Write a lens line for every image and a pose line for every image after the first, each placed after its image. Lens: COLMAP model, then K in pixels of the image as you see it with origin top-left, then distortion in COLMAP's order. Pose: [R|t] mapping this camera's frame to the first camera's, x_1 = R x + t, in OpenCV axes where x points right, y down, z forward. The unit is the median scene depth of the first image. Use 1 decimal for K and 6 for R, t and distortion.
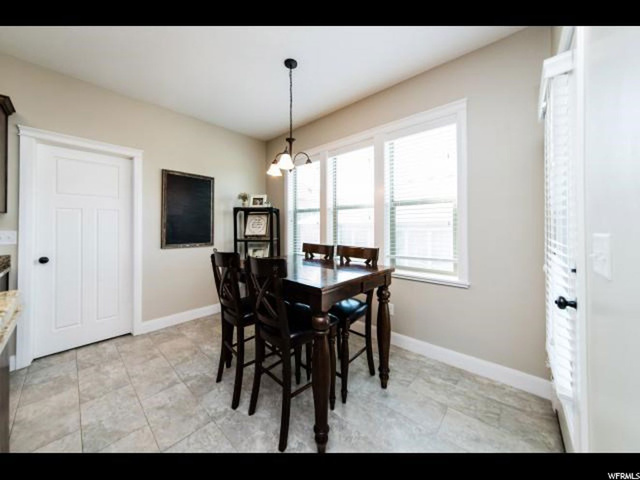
lens RADIAL K [[226.7, 0, 327.9], [0, 226.7, 223.9], [0, 0, 1]] dist [0.002037, 0.001087]
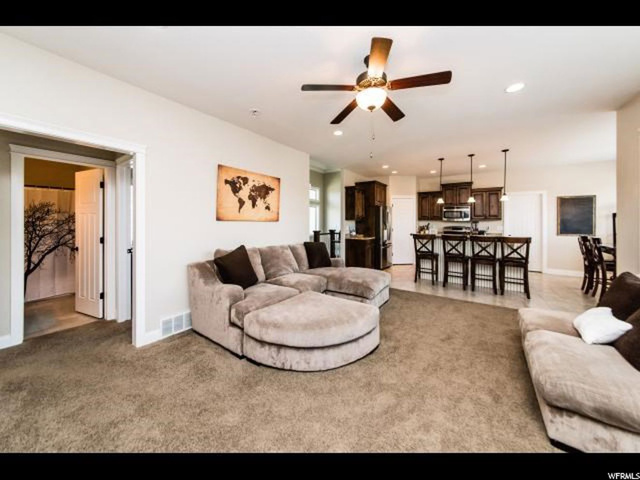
lens RADIAL K [[226.7, 0, 318.6], [0, 226.7, 221.7], [0, 0, 1]] dist [0.002037, 0.001087]
pose [[0.074272, 0.002686, -0.997234, 1.379931], [0.014246, 0.999891, 0.003754, -0.066566], [0.997136, -0.014486, 0.074226, -1.555410]]
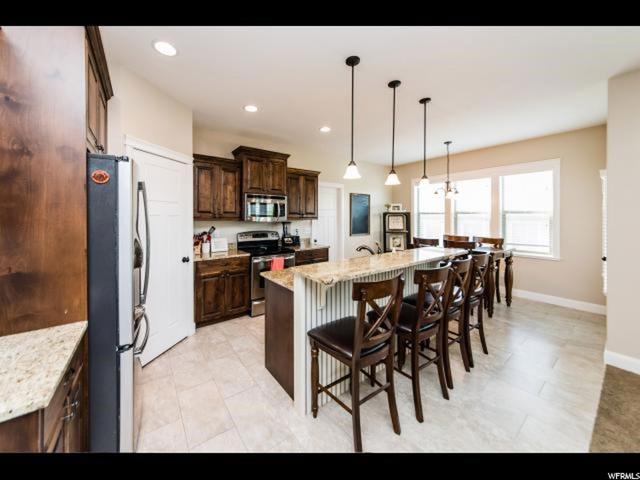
lens RADIAL K [[226.7, 0, 309.1], [0, 226.7, 217.5], [0, 0, 1]] dist [0.002037, 0.001087]
pose [[0.969890, -0.004480, -0.243501, -0.732667], [0.009192, 0.999792, 0.018220, -0.096878], [0.243368, -0.019910, 0.969730, -1.035170]]
